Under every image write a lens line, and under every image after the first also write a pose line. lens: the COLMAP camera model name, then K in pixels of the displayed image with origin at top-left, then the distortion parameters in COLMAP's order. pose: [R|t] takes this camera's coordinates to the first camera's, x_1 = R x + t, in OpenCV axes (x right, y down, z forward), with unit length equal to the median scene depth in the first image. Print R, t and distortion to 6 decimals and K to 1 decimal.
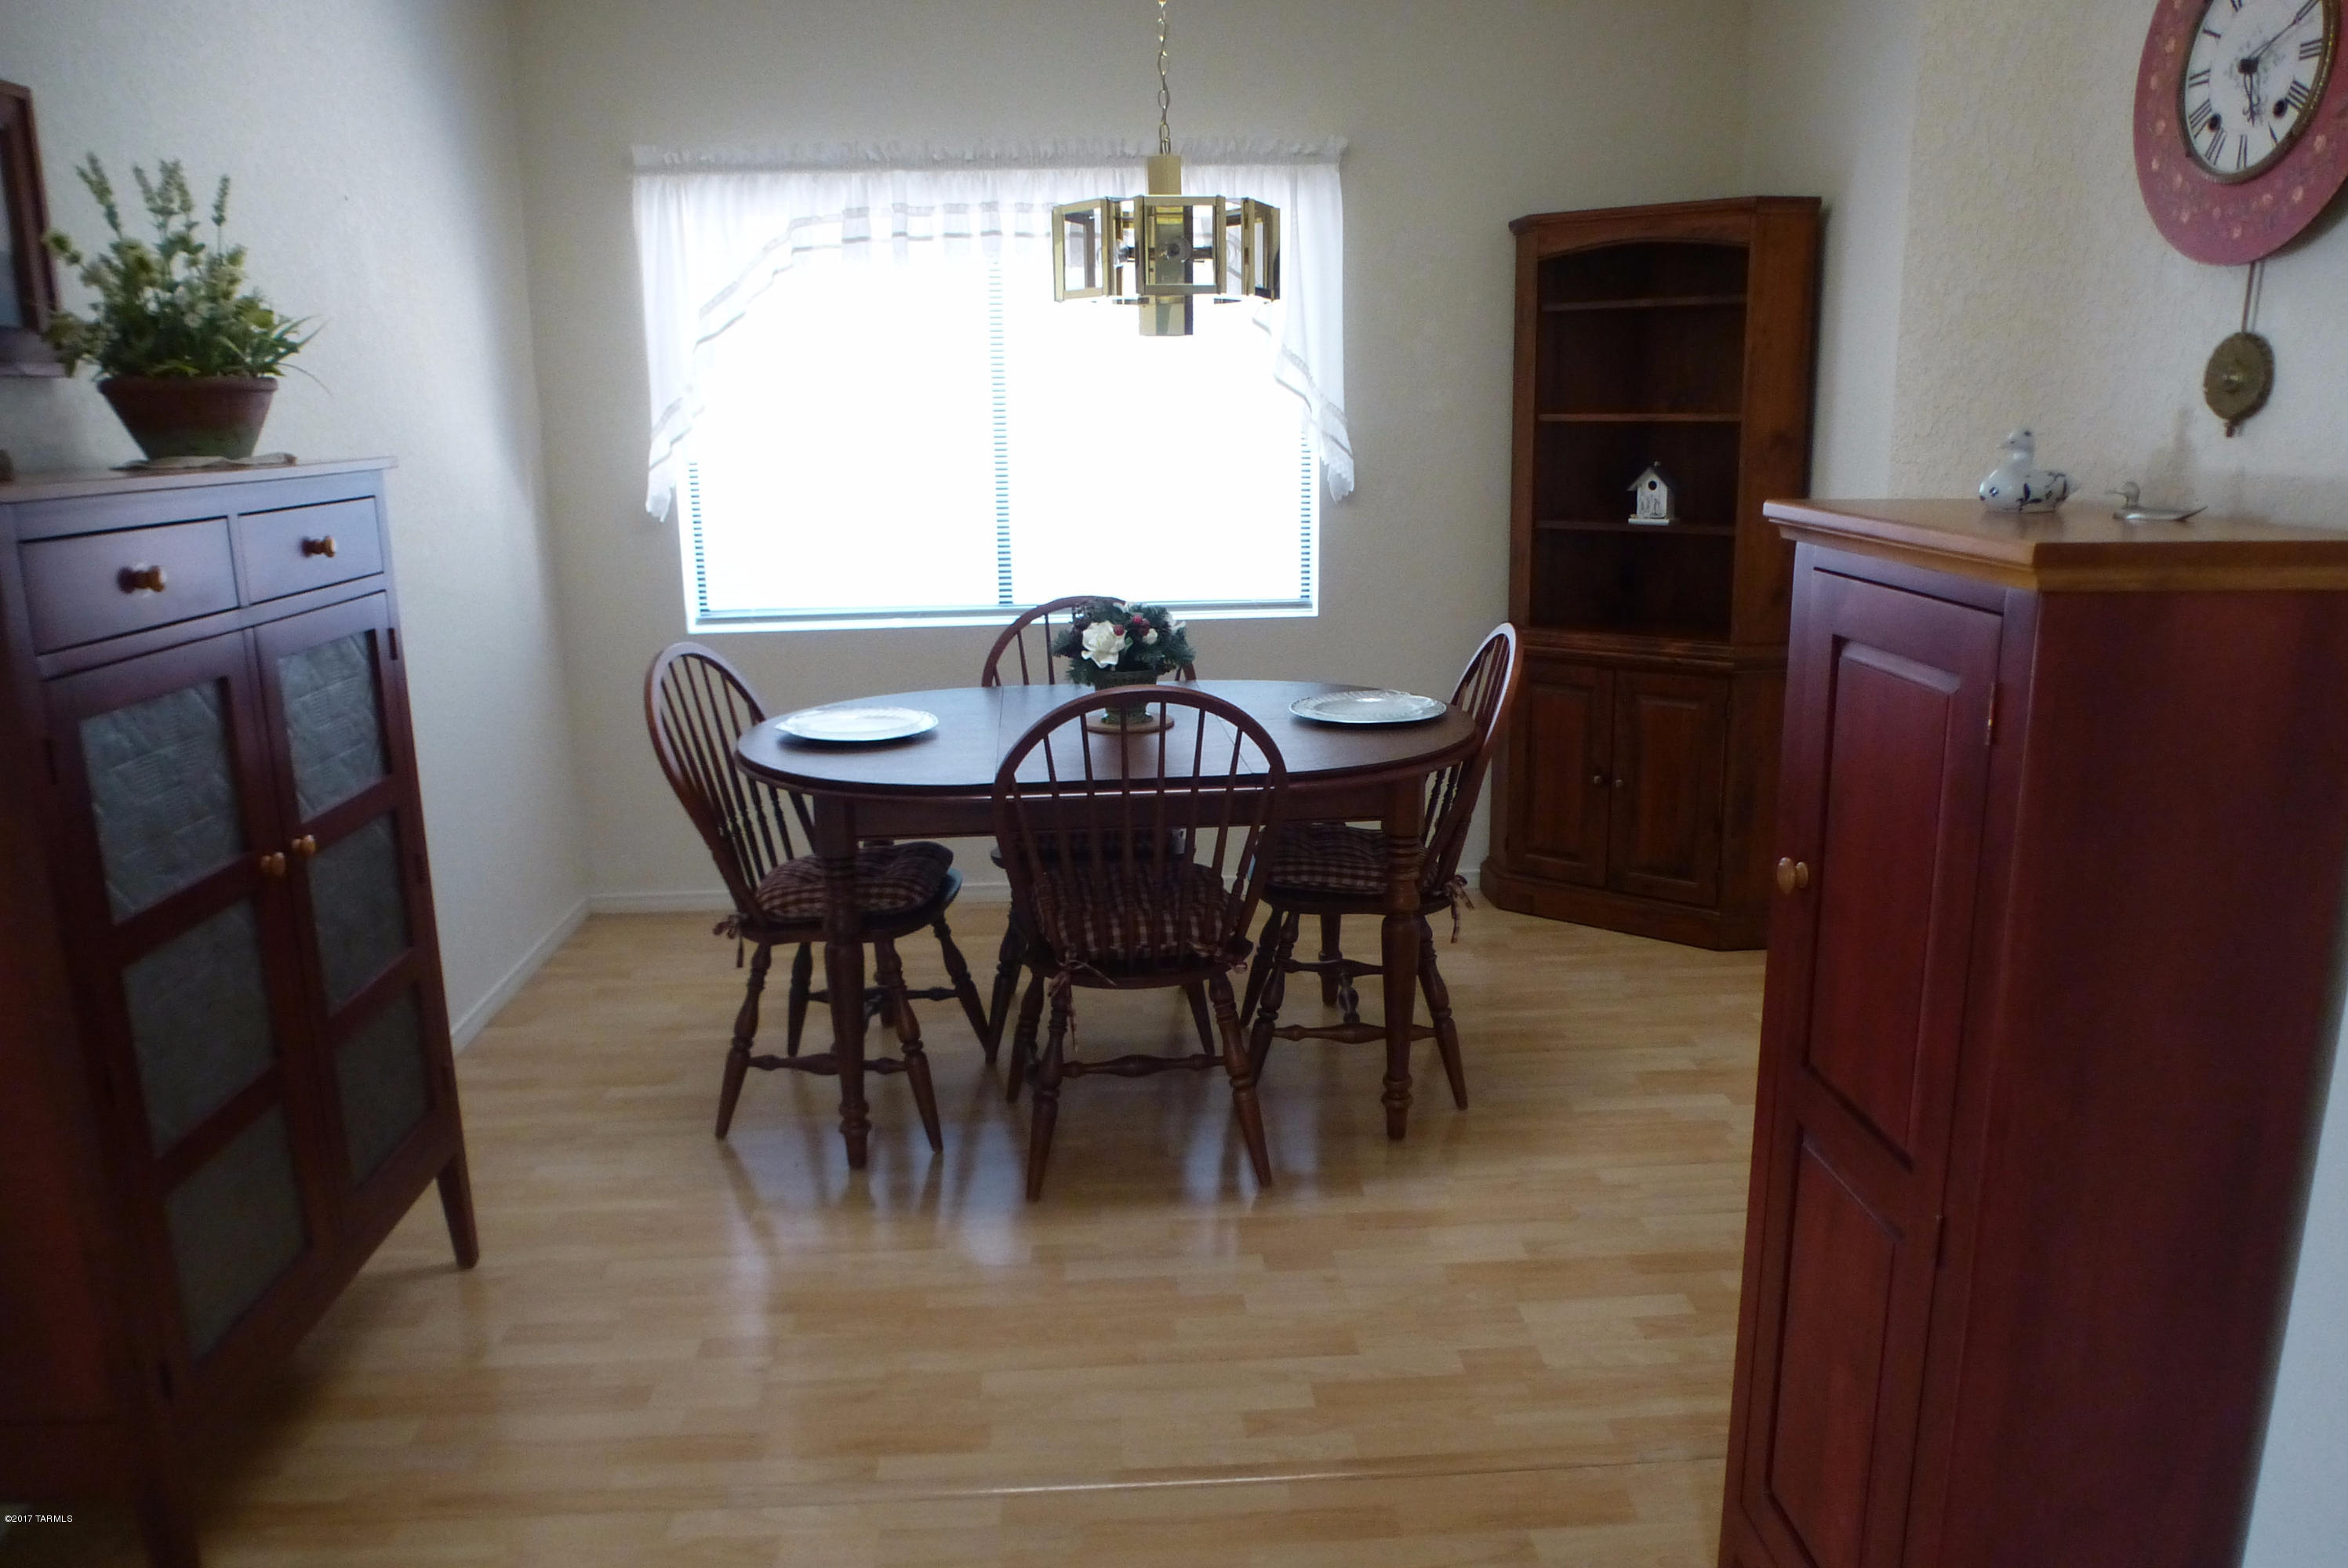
lens RADIAL K [[1696.4, 0, 1168.0], [0, 1696.4, 788.9], [0, 0, 1]] dist [-0.054661, 0.034017]
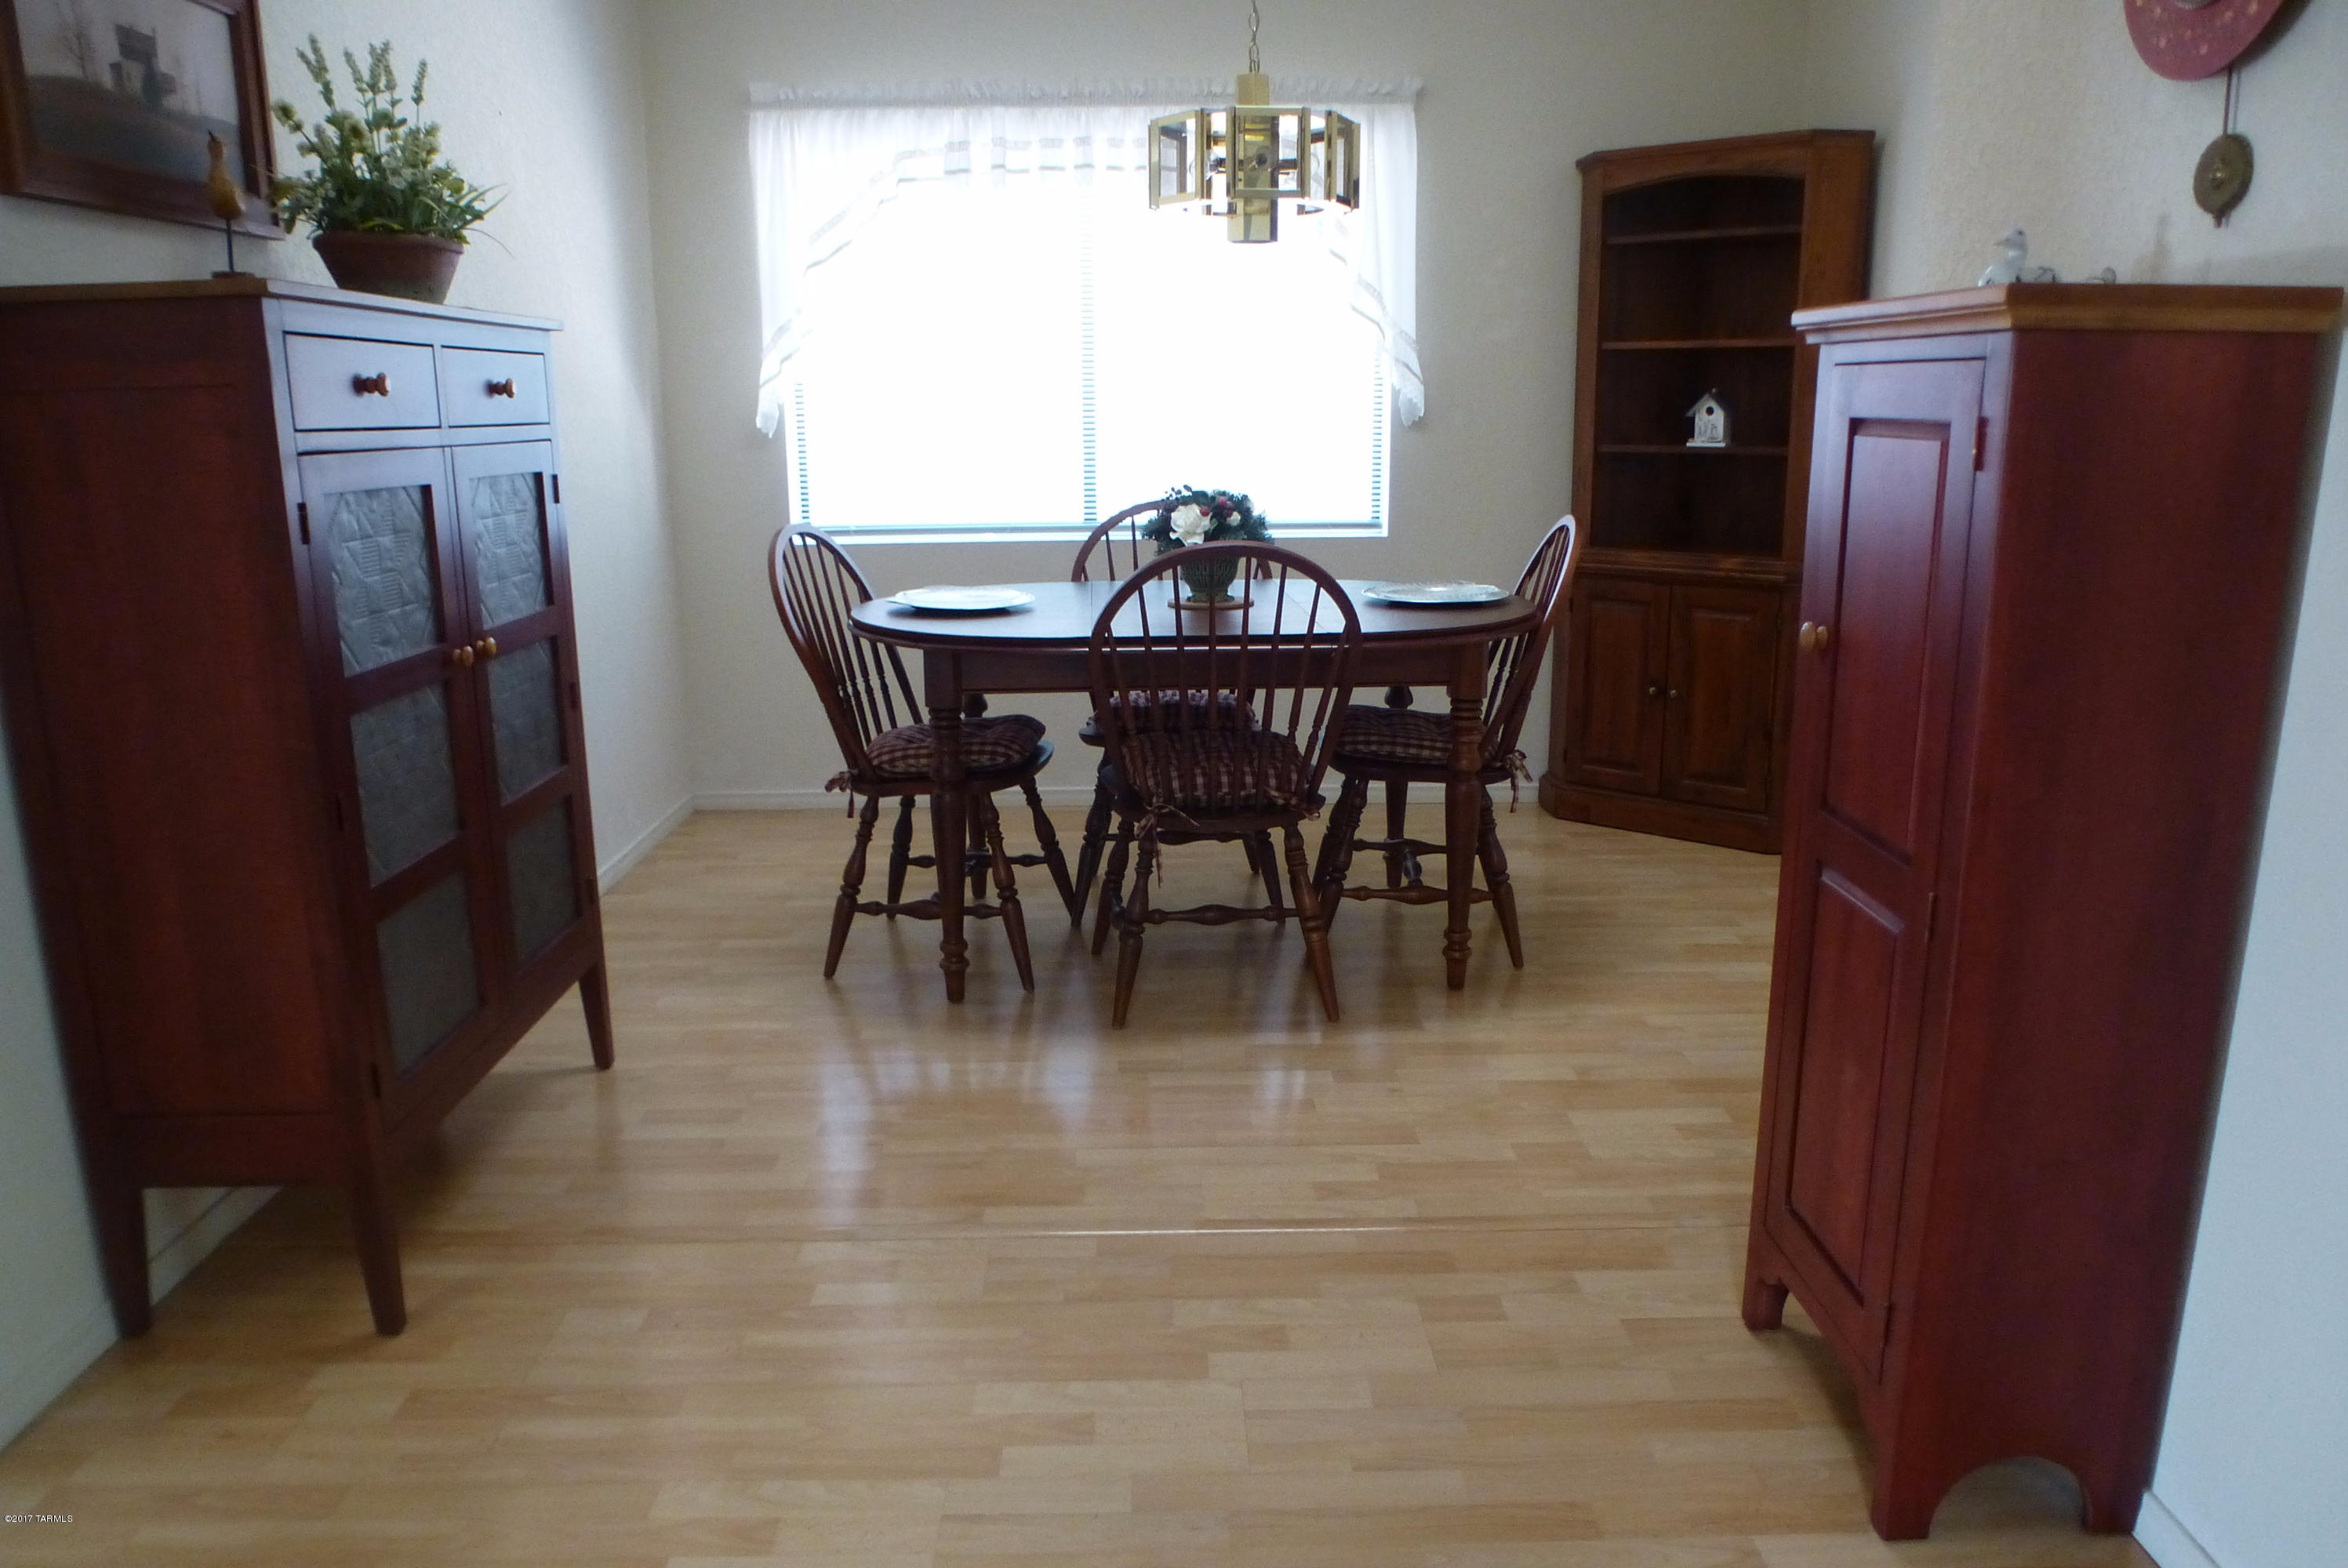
lens RADIAL K [[1696.4, 0, 1168.0], [0, 1696.4, 788.9], [0, 0, 1]] dist [-0.054661, 0.034017]
pose [[0.999253, 0.016650, -0.034874, -0.011975], [-0.016665, 0.999861, -0.000131, 0.083436], [0.034867, 0.000713, 0.999392, -0.077623]]
